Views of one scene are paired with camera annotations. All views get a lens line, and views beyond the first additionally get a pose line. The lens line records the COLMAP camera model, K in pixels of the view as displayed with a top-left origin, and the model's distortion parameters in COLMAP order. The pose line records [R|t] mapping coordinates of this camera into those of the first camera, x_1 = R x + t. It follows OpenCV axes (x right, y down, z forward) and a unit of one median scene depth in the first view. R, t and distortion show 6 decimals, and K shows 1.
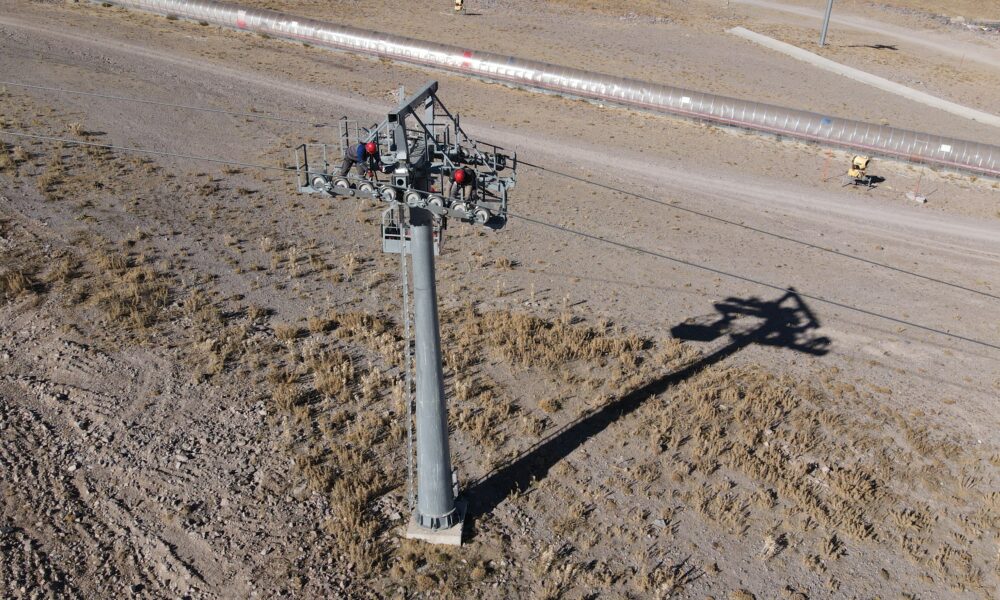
lens RADIAL K [[812.9, 0, 500.0], [0, 812.9, 300.0], [0, 0, 1]] dist [-0.011515, 0.052542]
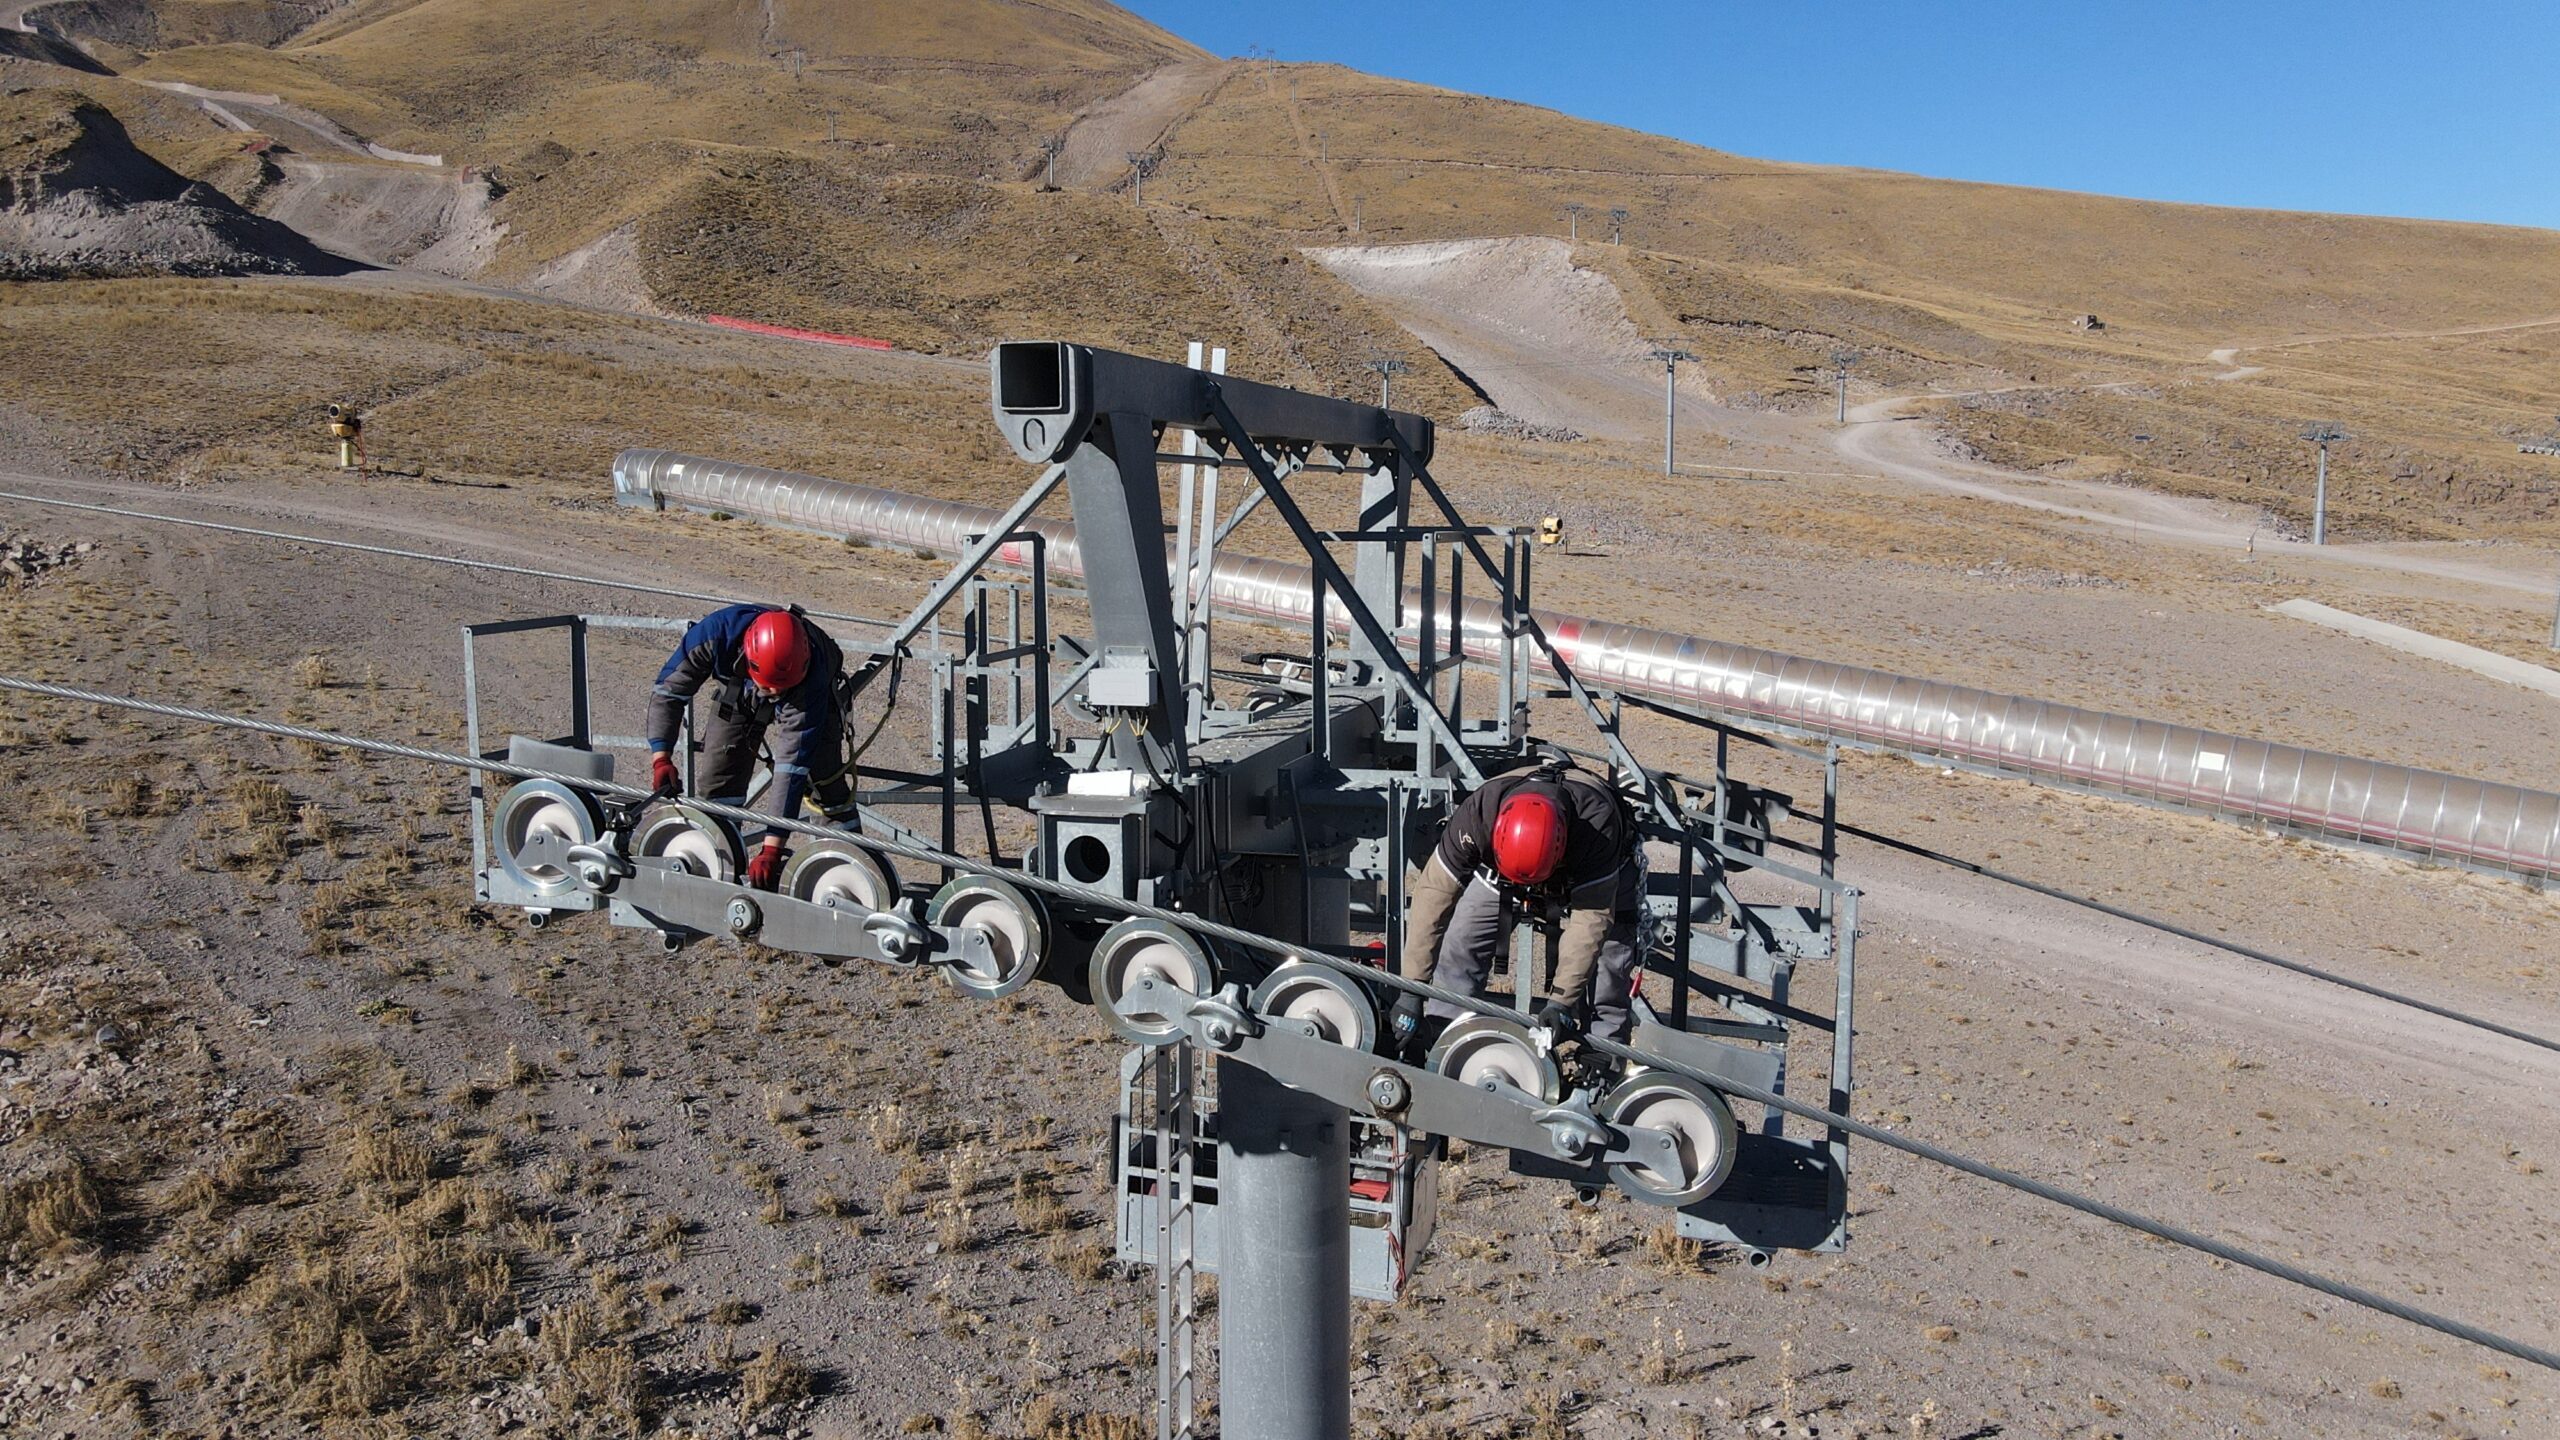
lens RADIAL K [[1916.0, 0, 1280.0], [0, 1916.0, 720.0], [0, 0, 1]] dist [0.000728, 0.034447]
pose [[0.982415, 0.026991, -0.184750, -0.012707], [-0.076144, 0.961390, -0.264444, -0.036141], [0.170479, 0.273861, 0.946540, 0.298371]]
